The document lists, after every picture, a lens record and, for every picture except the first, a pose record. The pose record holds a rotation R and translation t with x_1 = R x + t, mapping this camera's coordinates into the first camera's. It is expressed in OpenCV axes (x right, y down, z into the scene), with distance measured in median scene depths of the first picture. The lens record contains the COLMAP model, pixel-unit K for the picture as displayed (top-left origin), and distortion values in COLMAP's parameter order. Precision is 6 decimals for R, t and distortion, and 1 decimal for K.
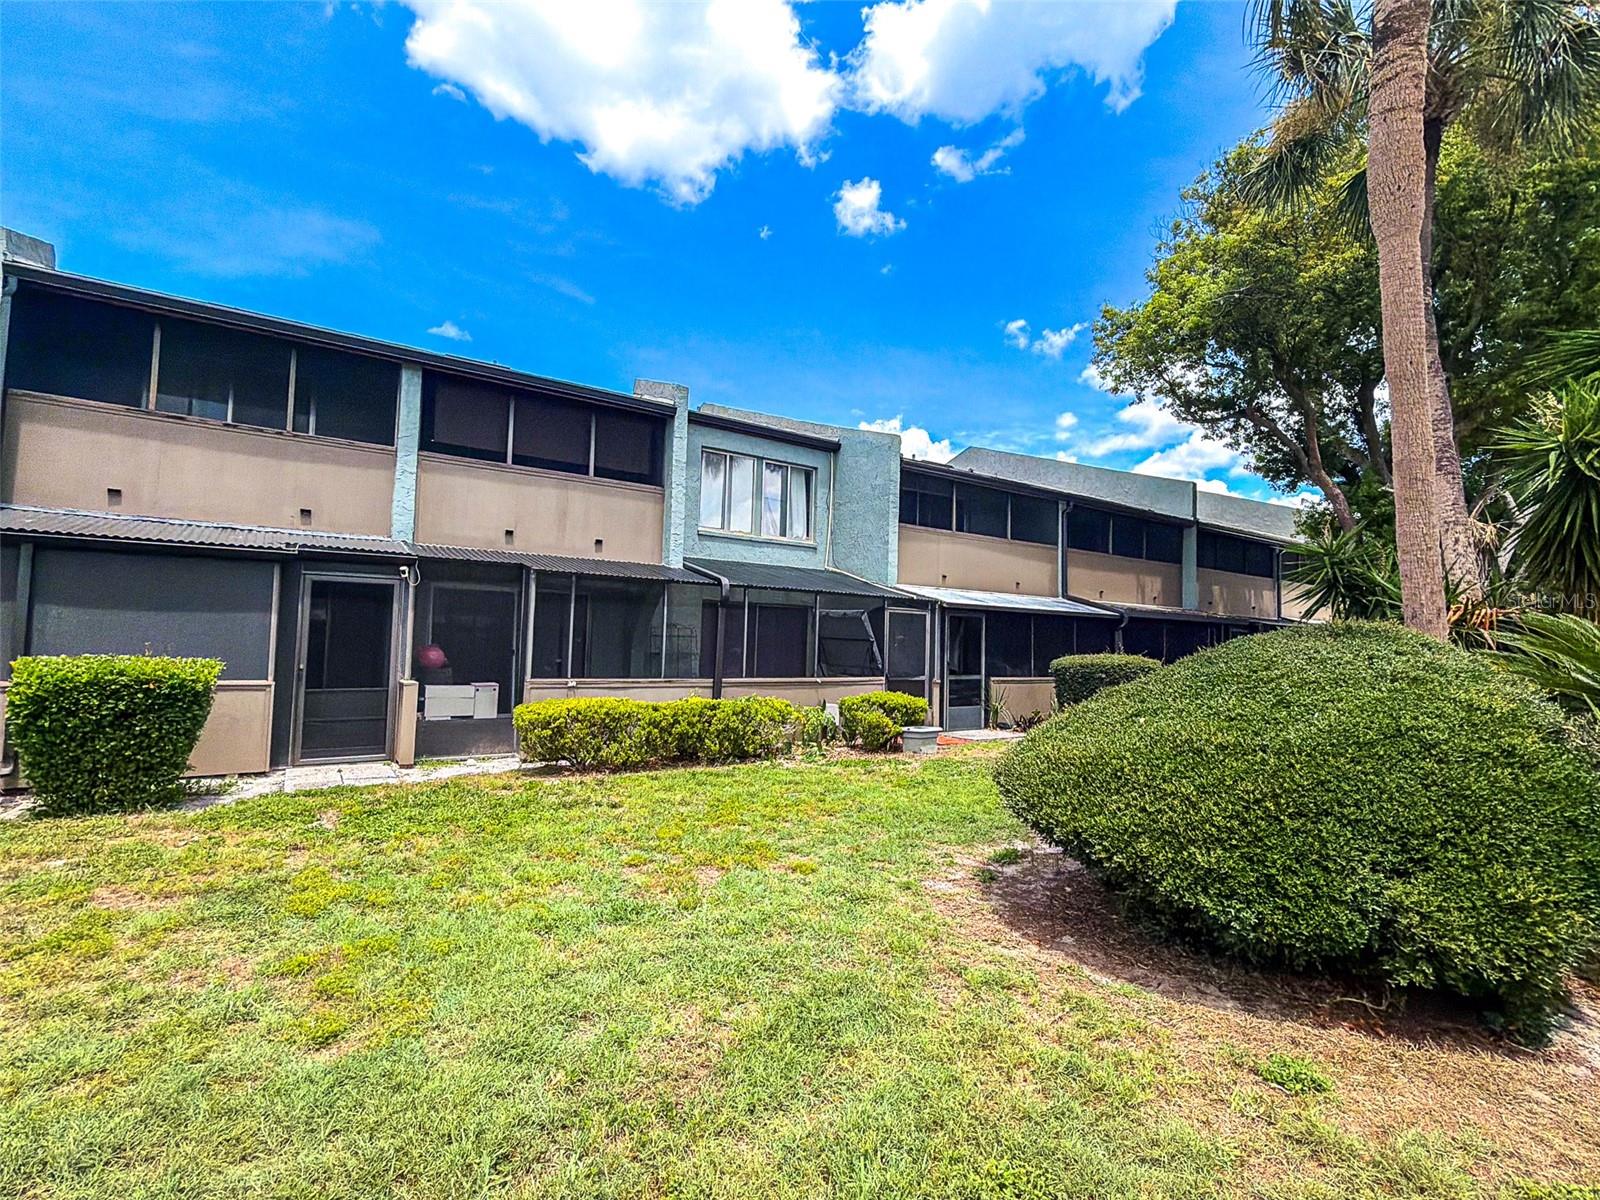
lens RADIAL K [[701.6, 0, 802.4], [0, 701.6, 606.0], [0, 0, 1]] dist [-0.019091, -0.000033]
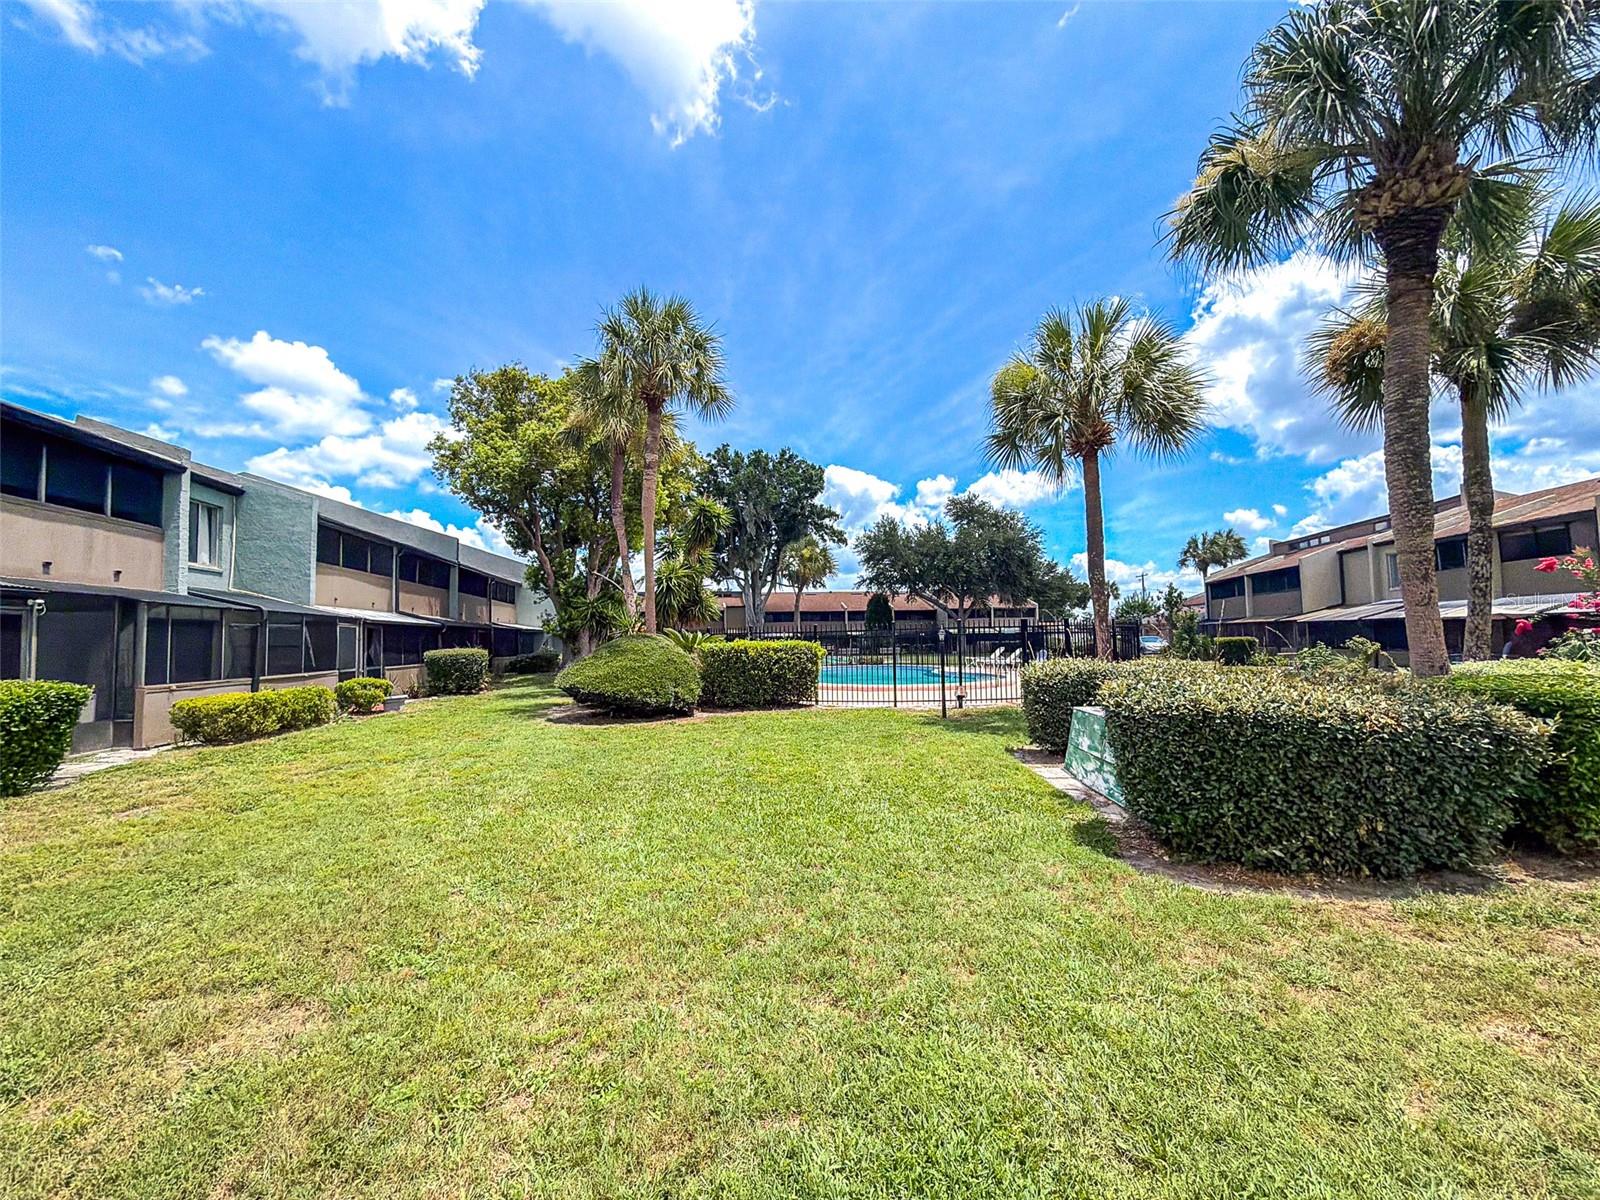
lens RADIAL K [[637.2, 0, 785.3], [0, 637.2, 600.0], [0, 0, 1]] dist [-0.007972, -0.000524]
pose [[0.403246, 0.020676, 0.914858, -0.674047], [-0.015496, 0.999756, -0.015765, -0.038792], [-0.914960, -0.007819, 0.403468, -0.384103]]
